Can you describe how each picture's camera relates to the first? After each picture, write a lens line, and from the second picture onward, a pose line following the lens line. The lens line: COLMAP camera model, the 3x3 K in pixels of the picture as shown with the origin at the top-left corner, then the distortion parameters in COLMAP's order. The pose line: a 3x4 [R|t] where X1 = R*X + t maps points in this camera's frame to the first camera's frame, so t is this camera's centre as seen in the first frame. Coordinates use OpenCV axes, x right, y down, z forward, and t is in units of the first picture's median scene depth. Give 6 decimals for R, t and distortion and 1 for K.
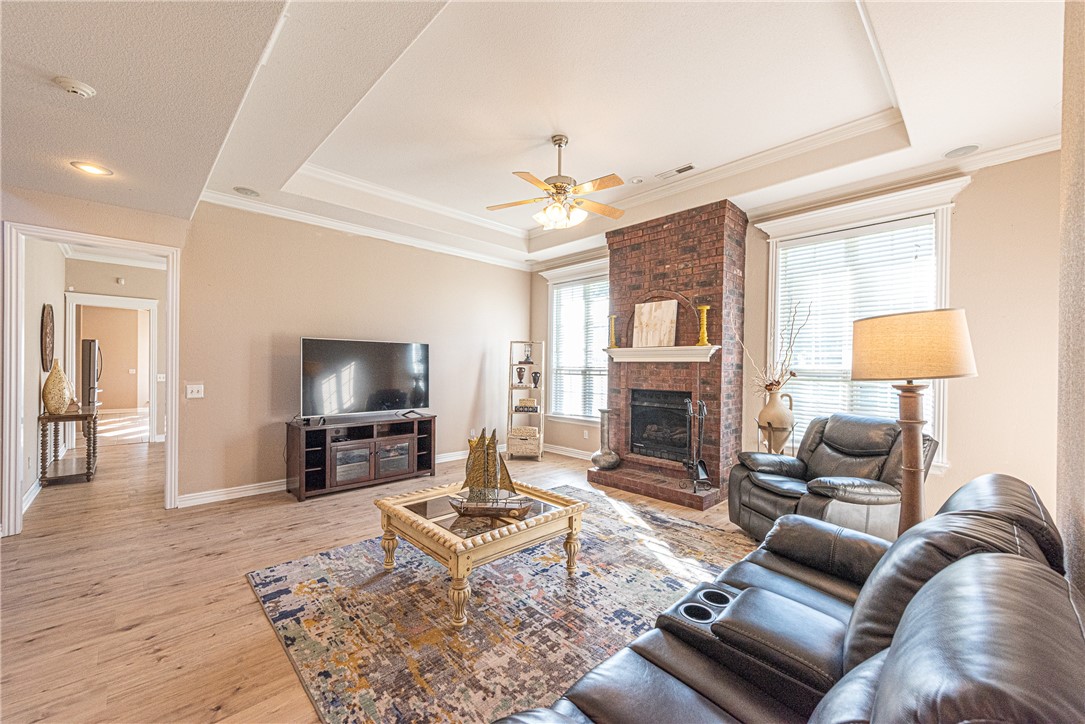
lens RADIAL K [[427.3, 0, 547.3], [0, 427.3, 366.0], [0, 0, 1]] dist [0.012896, -0.000128]
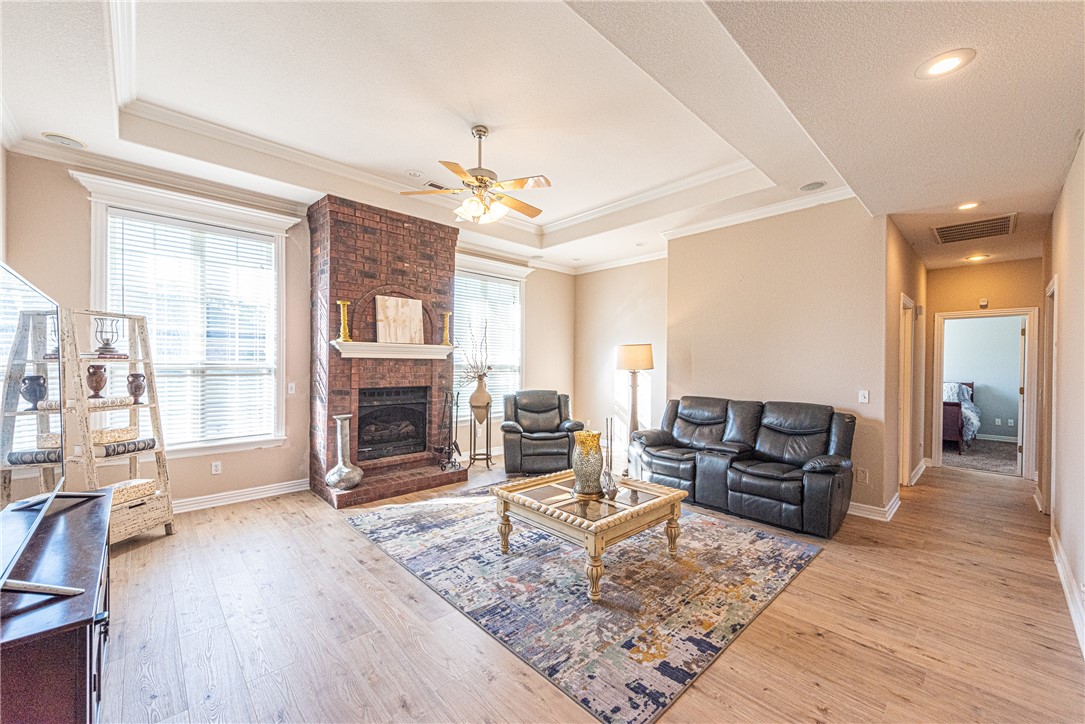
lens RADIAL K [[427.3, 0, 547.3], [0, 427.3, 366.0], [0, 0, 1]] dist [0.012896, -0.000128]
pose [[0.005264, -0.012080, 0.999913, -0.784560], [-0.004805, 0.999915, 0.012105, -0.006267], [-0.999975, -0.004868, 0.005205, 0.696482]]
